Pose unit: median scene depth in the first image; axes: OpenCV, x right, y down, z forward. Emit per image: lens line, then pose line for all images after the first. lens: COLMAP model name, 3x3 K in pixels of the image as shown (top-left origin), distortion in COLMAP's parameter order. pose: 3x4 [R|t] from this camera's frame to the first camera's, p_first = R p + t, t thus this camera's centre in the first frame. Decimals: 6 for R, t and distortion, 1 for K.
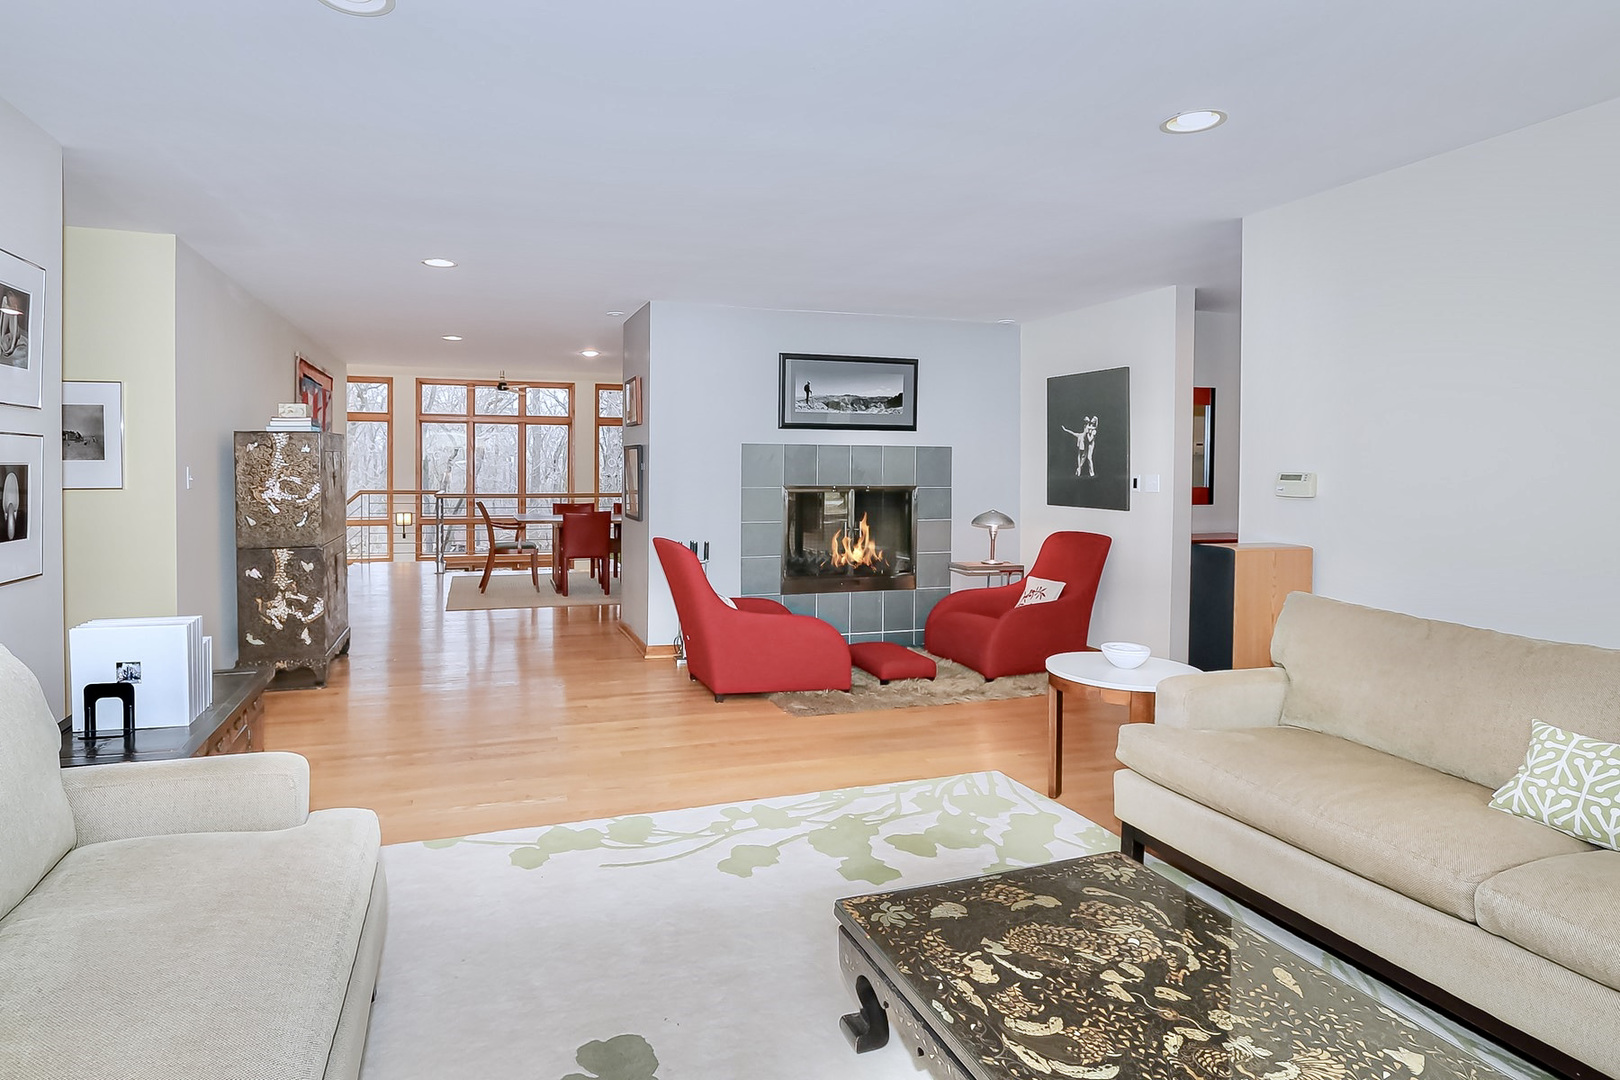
lens RADIAL K [[948.4, 0, 810.0], [0, 948.4, 453.9], [0, 0, 1]] dist [0.002280, 0.001044]
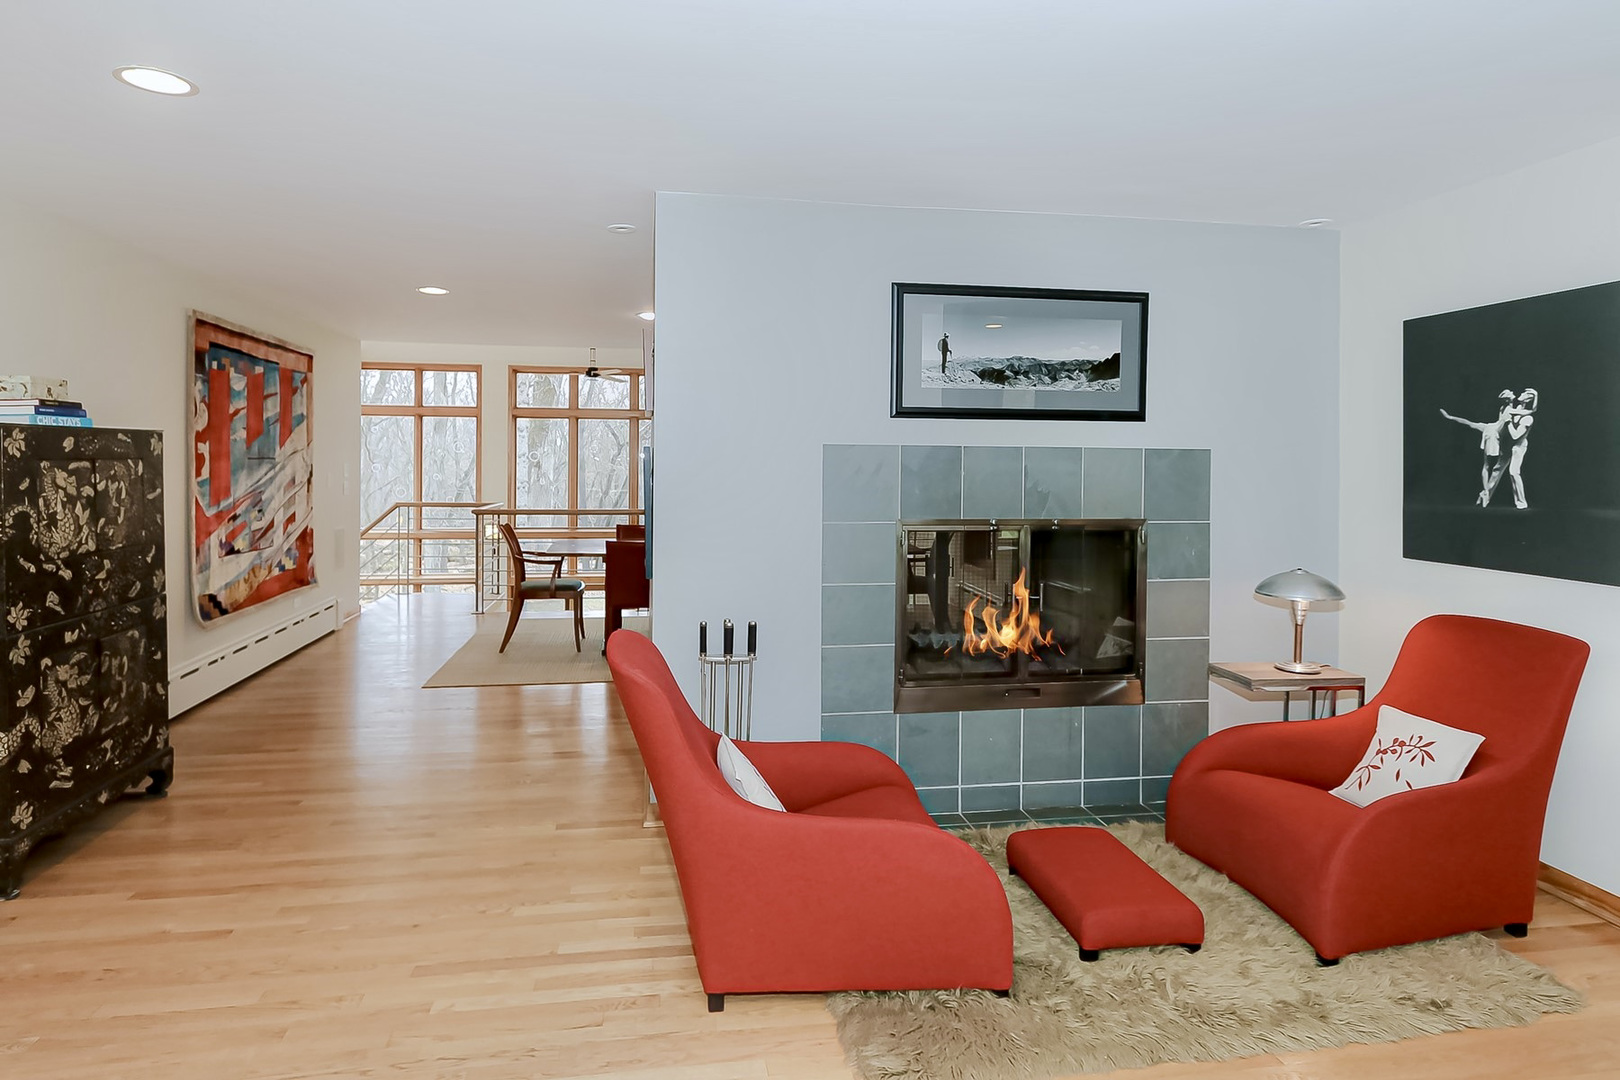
lens RADIAL K [[948.4, 0, 810.0], [0, 948.4, 453.9], [0, 0, 1]] dist [0.002280, 0.001044]
pose [[0.981025, 0.000941, -0.193880, 0.028202], [-0.000385, 0.999996, 0.002907, -0.006741], [0.193882, -0.002778, 0.981021, 0.433554]]
